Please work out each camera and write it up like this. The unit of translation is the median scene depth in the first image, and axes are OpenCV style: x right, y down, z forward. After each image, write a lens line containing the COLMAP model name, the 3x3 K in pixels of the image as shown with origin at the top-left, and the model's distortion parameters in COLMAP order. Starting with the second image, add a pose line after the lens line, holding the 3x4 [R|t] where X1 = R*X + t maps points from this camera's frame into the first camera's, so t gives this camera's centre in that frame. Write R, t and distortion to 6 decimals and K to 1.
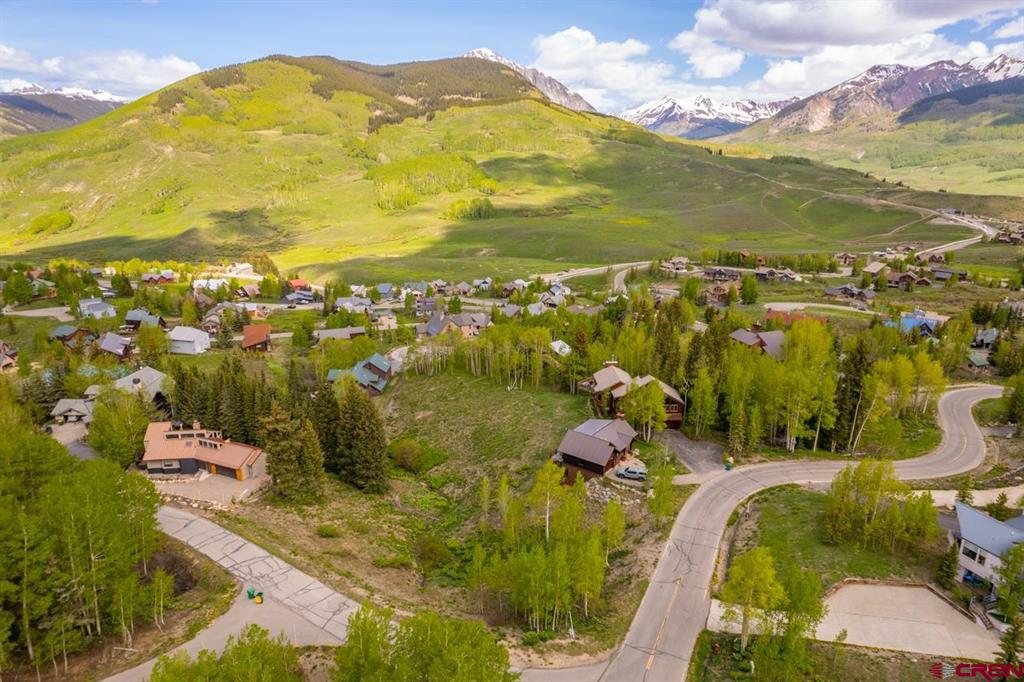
lens RADIAL K [[668.8, 0, 512.0], [0, 668.8, 341.0], [0, 0, 1]] dist [-0.075794, 0.078587]
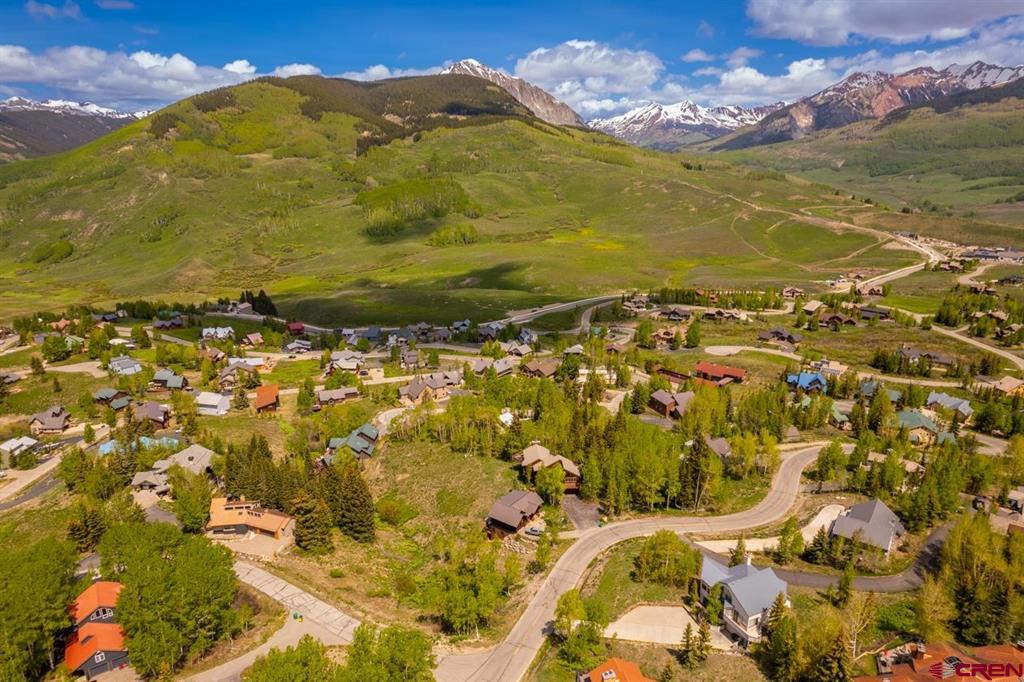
lens RADIAL K [[668.8, 0, 512.0], [0, 668.8, 341.0], [0, 0, 1]] dist [-0.075794, 0.078587]
pose [[0.999820, -0.013440, 0.013370, 0.028936], [0.013554, 0.999872, -0.008444, -0.058025], [-0.013255, 0.008624, 0.999875, -0.136198]]
